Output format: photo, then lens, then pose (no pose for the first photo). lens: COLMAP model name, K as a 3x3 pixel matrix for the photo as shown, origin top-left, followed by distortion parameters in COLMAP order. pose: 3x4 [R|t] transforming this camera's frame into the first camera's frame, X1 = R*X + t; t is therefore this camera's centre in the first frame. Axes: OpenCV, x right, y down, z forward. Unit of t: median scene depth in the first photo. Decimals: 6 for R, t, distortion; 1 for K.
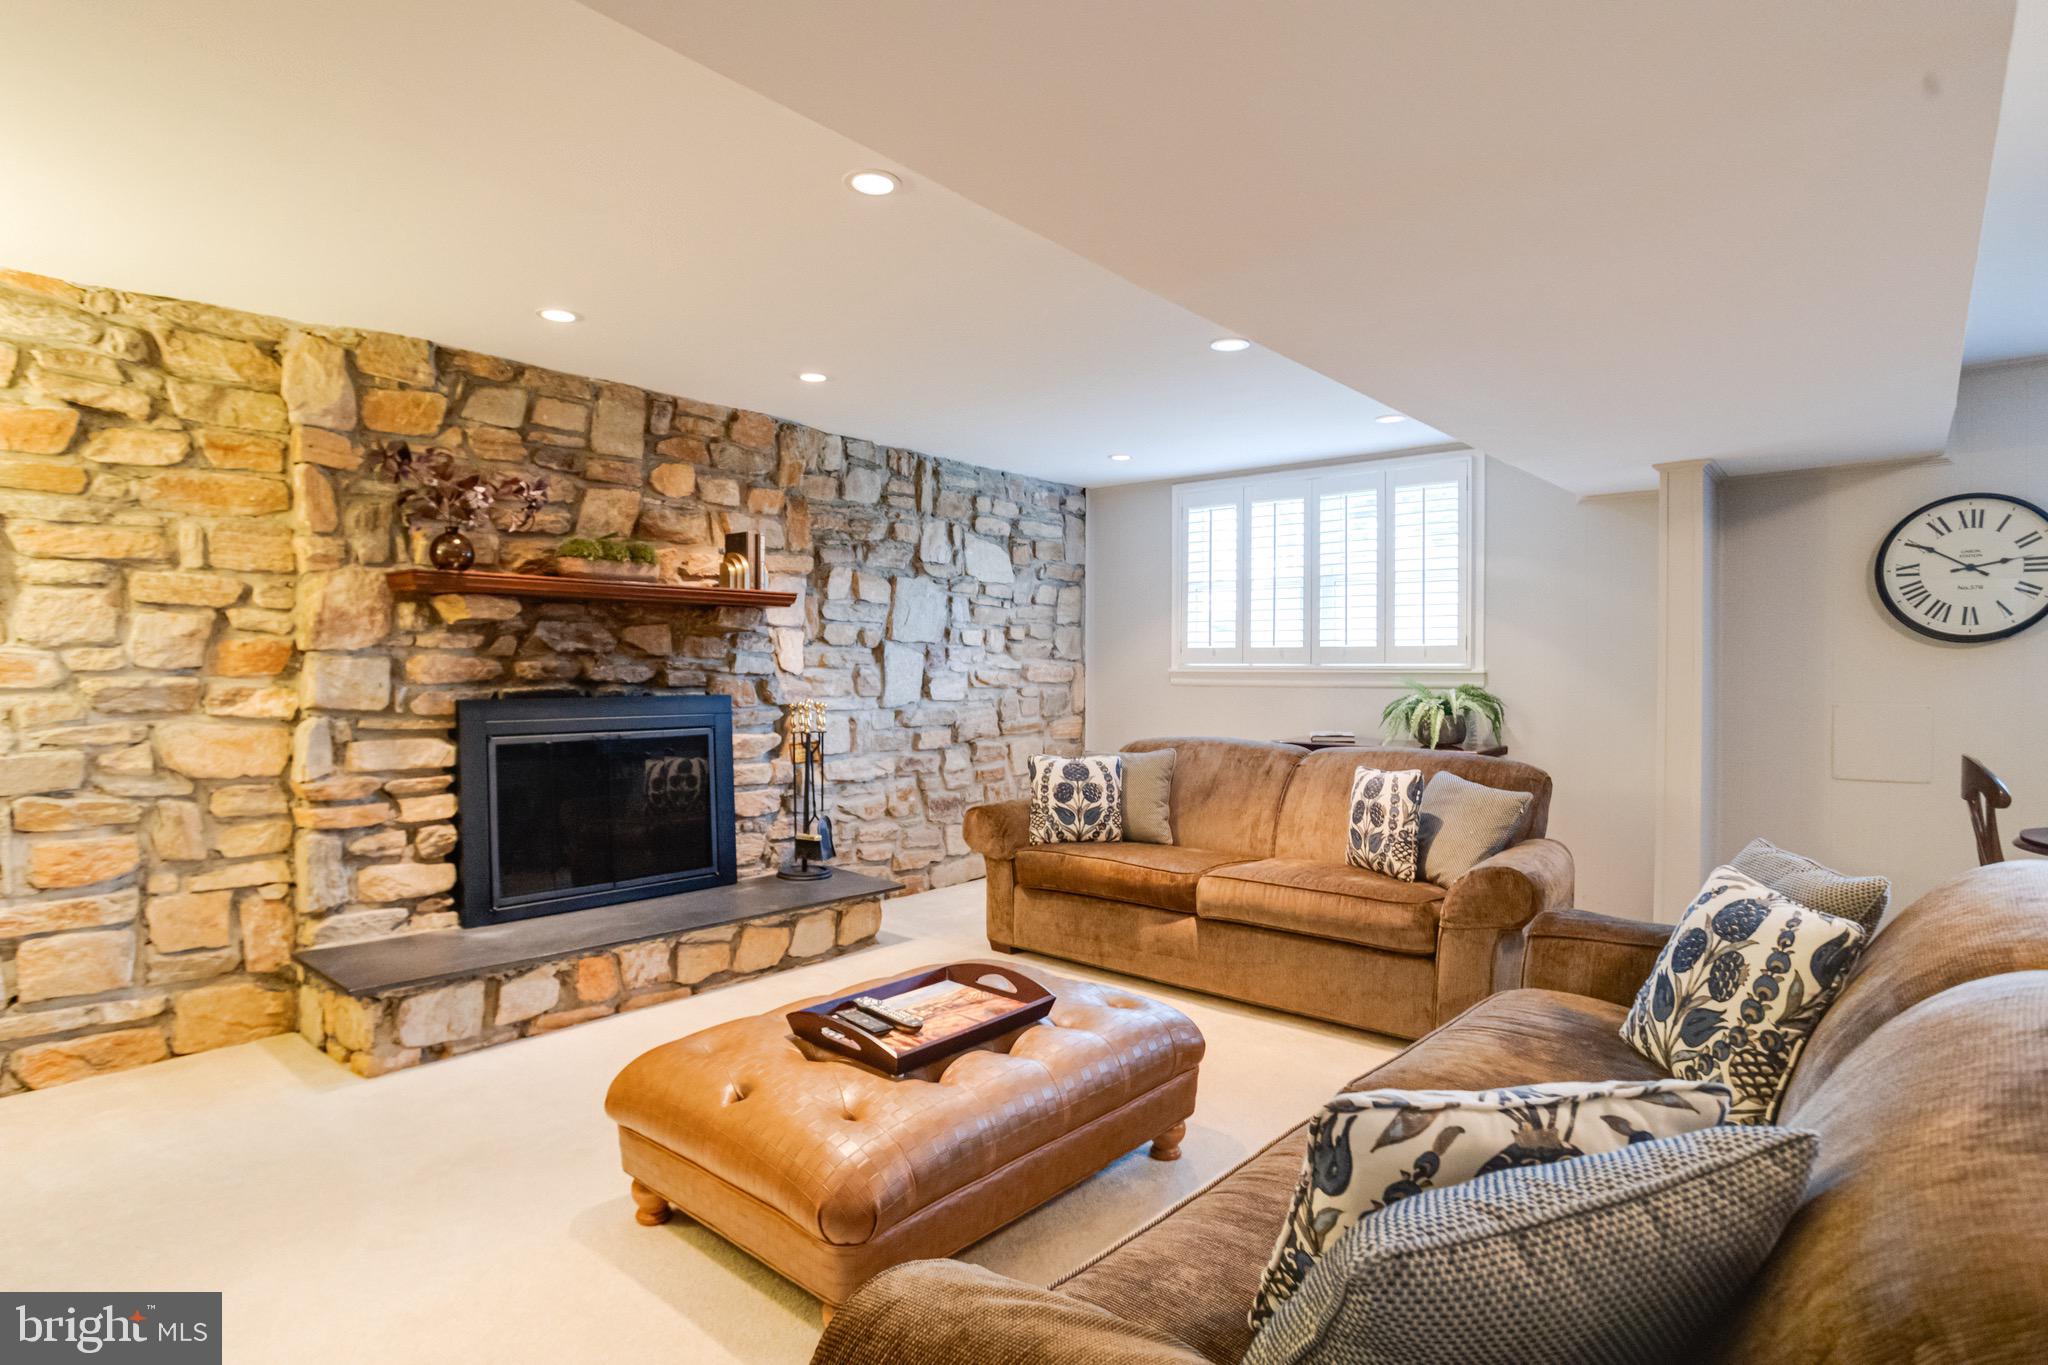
lens RADIAL K [[1081.8, 0, 1010.7], [0, 1081.8, 681.6], [0, 0, 1]] dist [-0.040988, 0.020734]
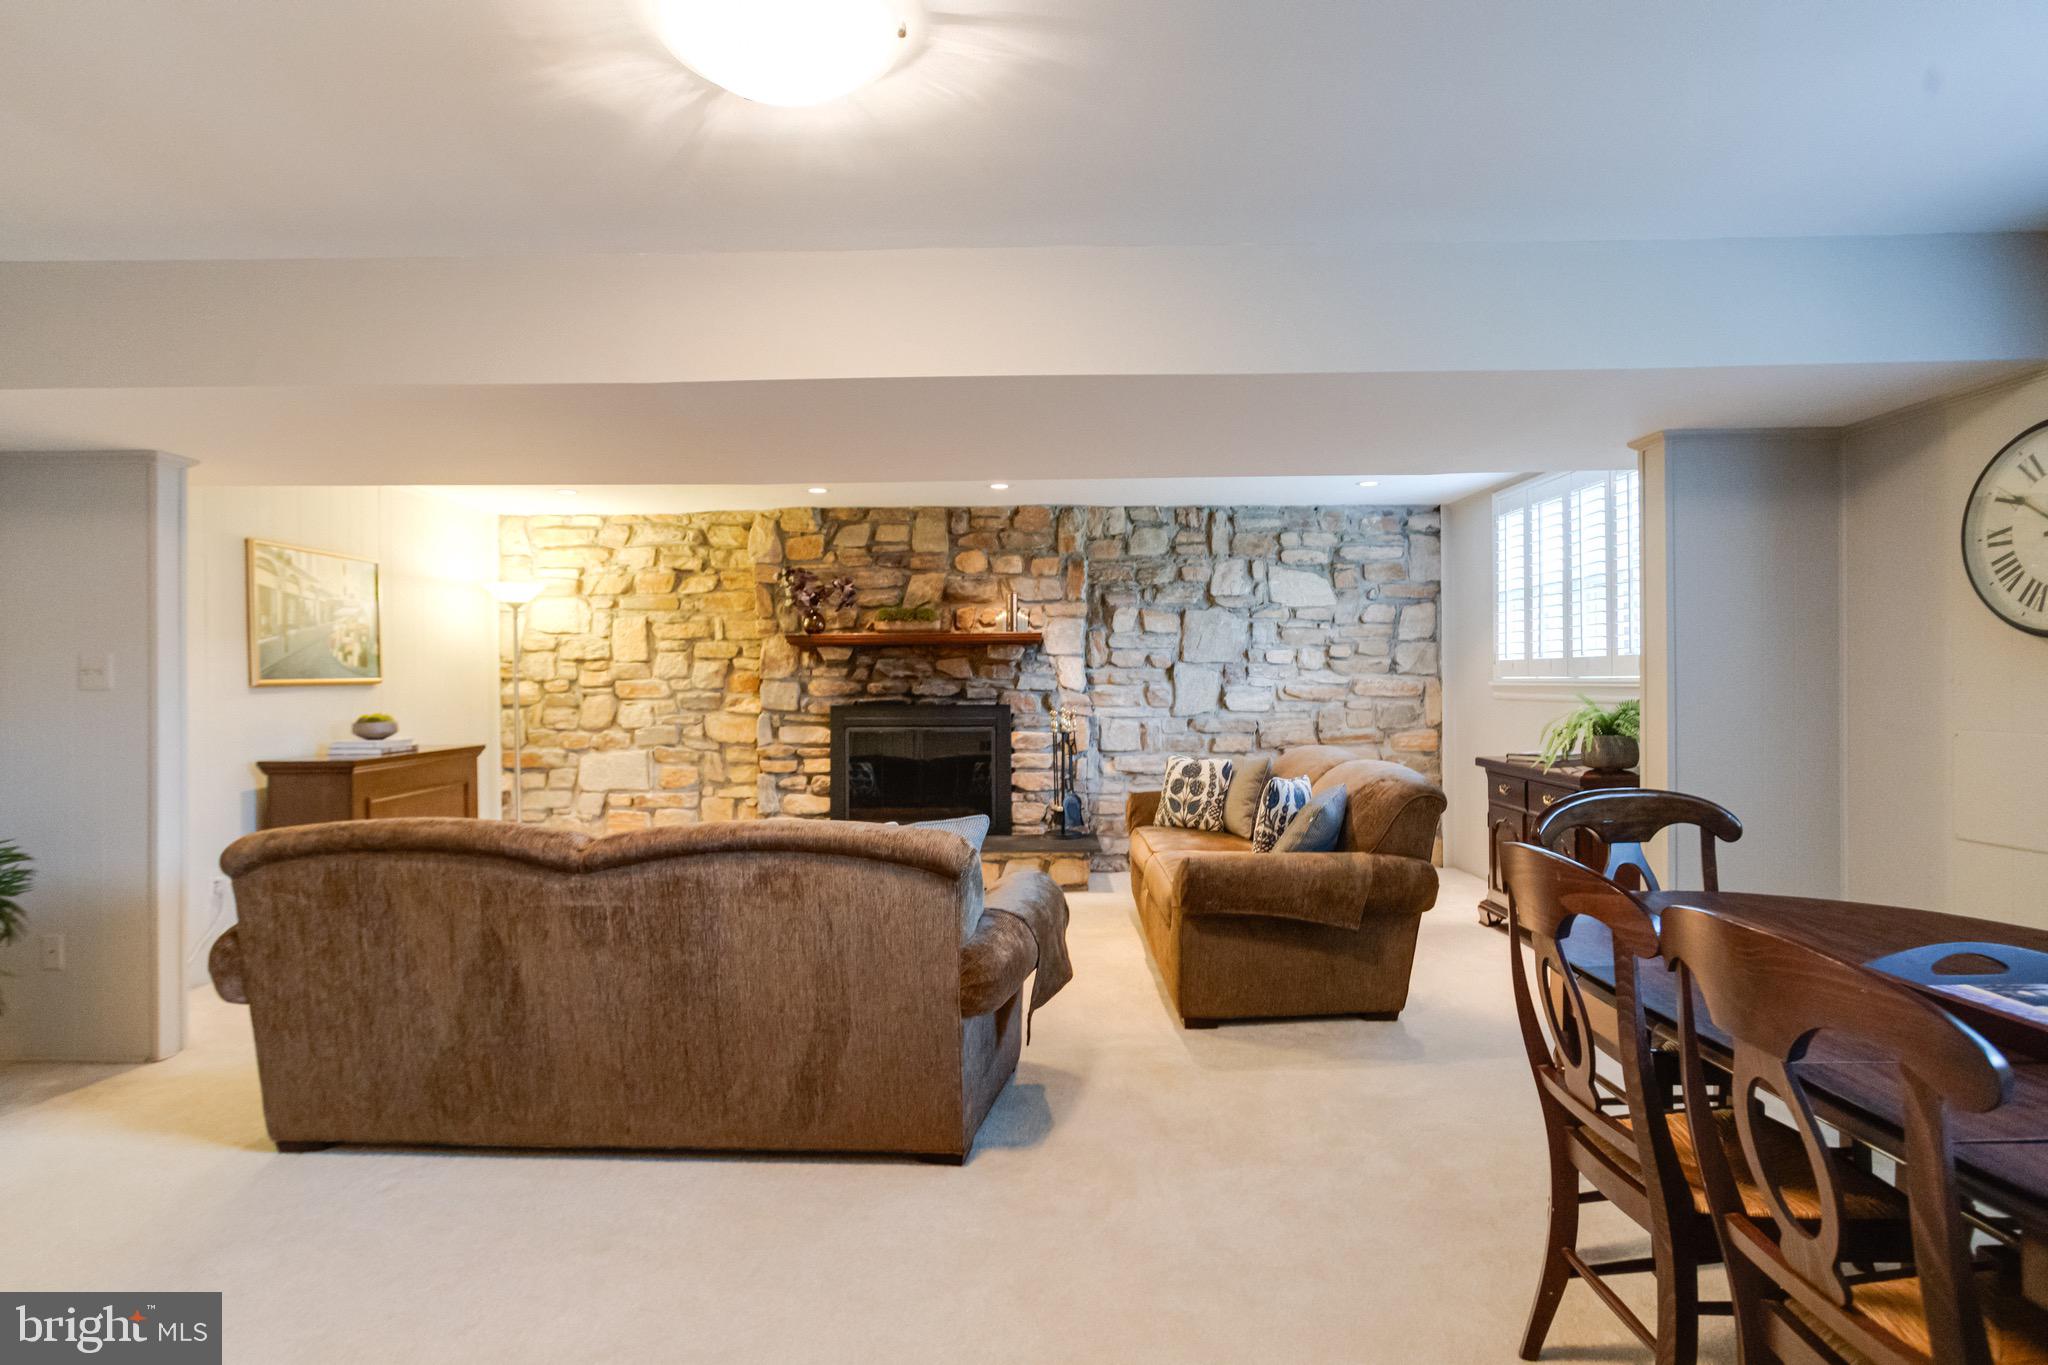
lens RADIAL K [[1073.0, 0, 1014.2], [0, 1073.0, 683.7], [0, 0, 1]] dist [-0.058343, 0.029566]
pose [[0.644823, -0.005785, -0.764310, 0.918597], [-0.000853, 0.999965, -0.008289, -0.003827], [0.764331, 0.005997, 0.644796, 0.080129]]
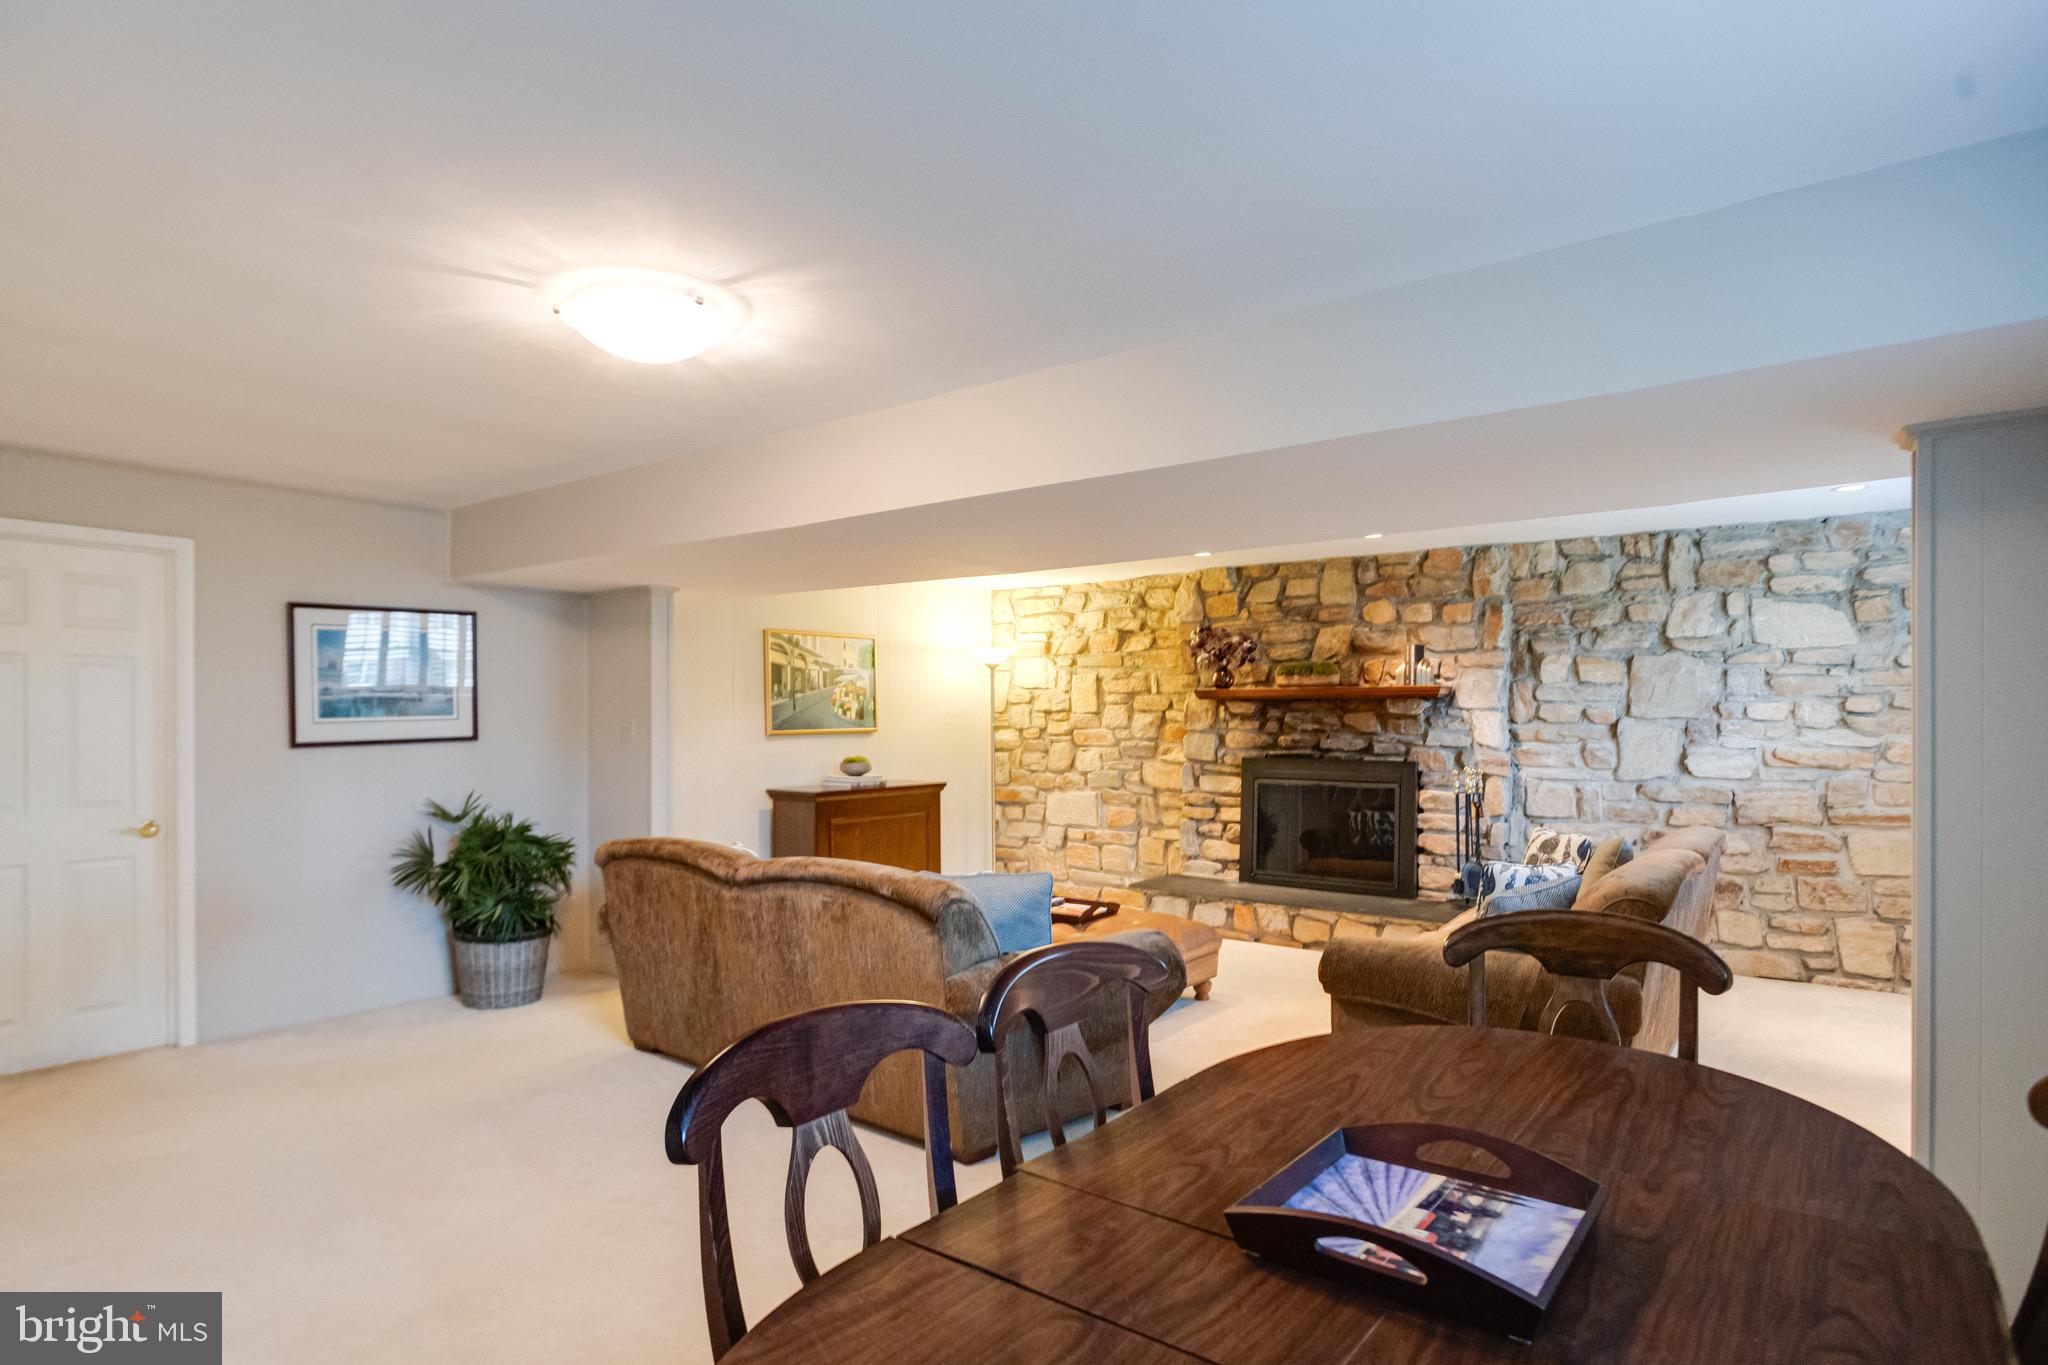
lens RADIAL K [[1094.9, 0, 1020.5], [0, 1094.9, 716.7], [0, 0, 1]] dist [-0.042195, 0.027596]
pose [[0.062933, -0.001997, -0.998016, 1.182354], [-0.011967, 0.999925, -0.002756, -0.037188], [0.997946, 0.012117, 0.062905, 0.445795]]
